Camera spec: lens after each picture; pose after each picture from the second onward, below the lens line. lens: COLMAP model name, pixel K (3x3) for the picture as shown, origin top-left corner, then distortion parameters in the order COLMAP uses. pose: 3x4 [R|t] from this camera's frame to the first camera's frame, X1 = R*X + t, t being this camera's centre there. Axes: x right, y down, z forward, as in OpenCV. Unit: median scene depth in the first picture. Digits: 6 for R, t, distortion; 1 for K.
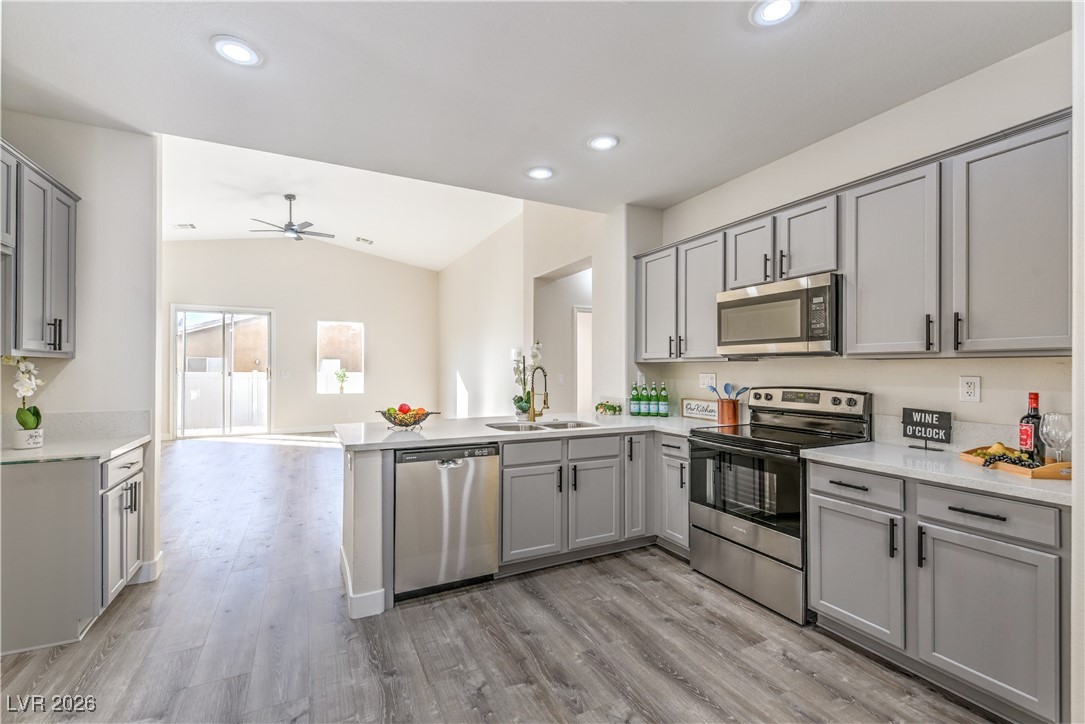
lens RADIAL K [[461.3, 0, 528.8], [0, 461.3, 367.8], [0, 0, 1]] dist [0.009681, -0.001525]
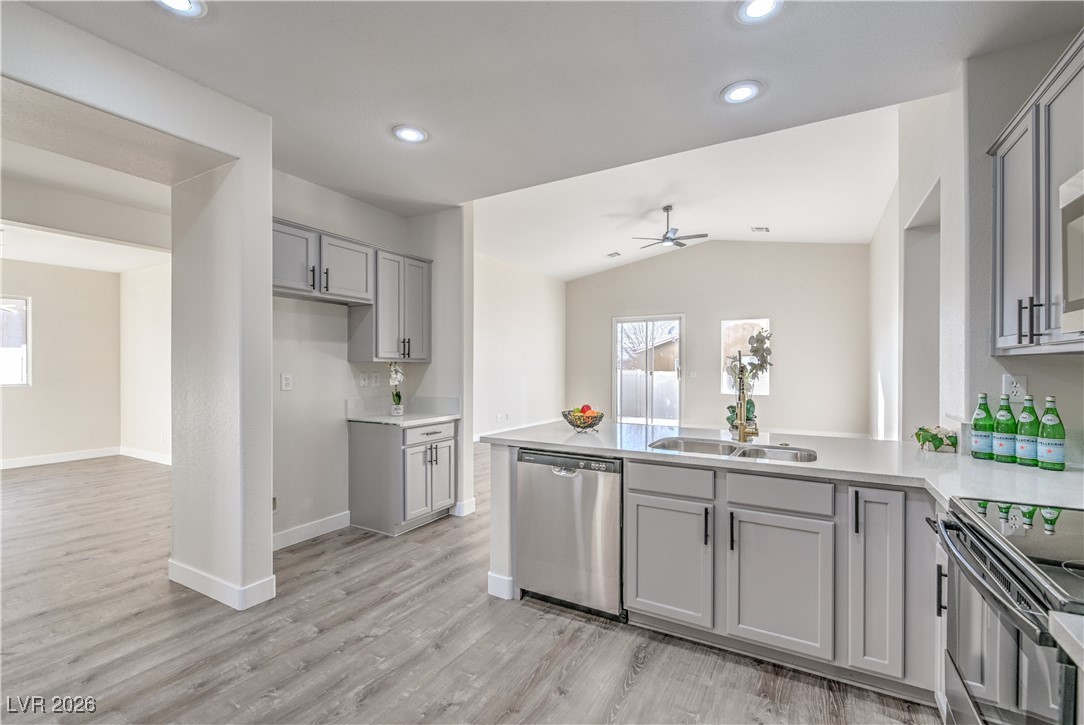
lens RADIAL K [[461.8, 0, 547.0], [0, 461.8, 367.7], [0, 0, 1]] dist [0.004092, -0.001031]
pose [[0.569998, -0.002260, -0.821643, 0.529966], [0.002533, 0.999996, -0.000993, 0.000413], [0.821642, -0.001515, 0.570001, 0.415440]]
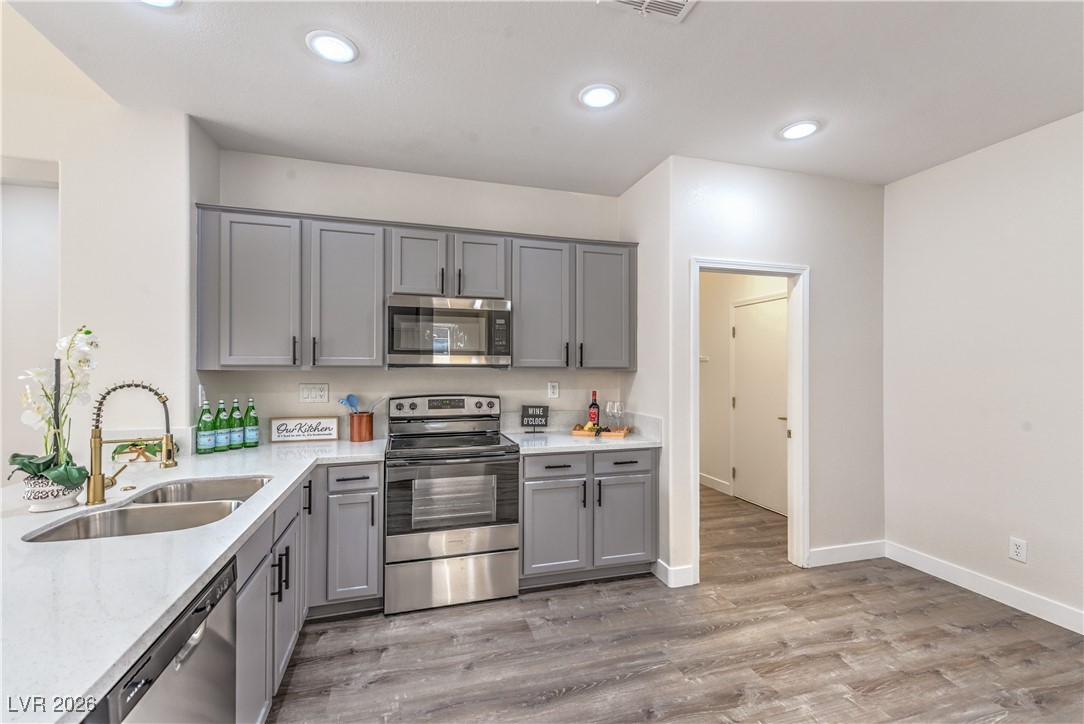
lens RADIAL K [[461.8, 0, 549.4], [0, 461.8, 364.0], [0, 0, 1]] dist [0.004092, -0.001031]
pose [[0.157437, 0.009186, 0.987486, -0.463989], [-0.001821, 0.999958, -0.009011, -0.022091], [-0.987527, -0.000380, 0.157447, 0.595676]]
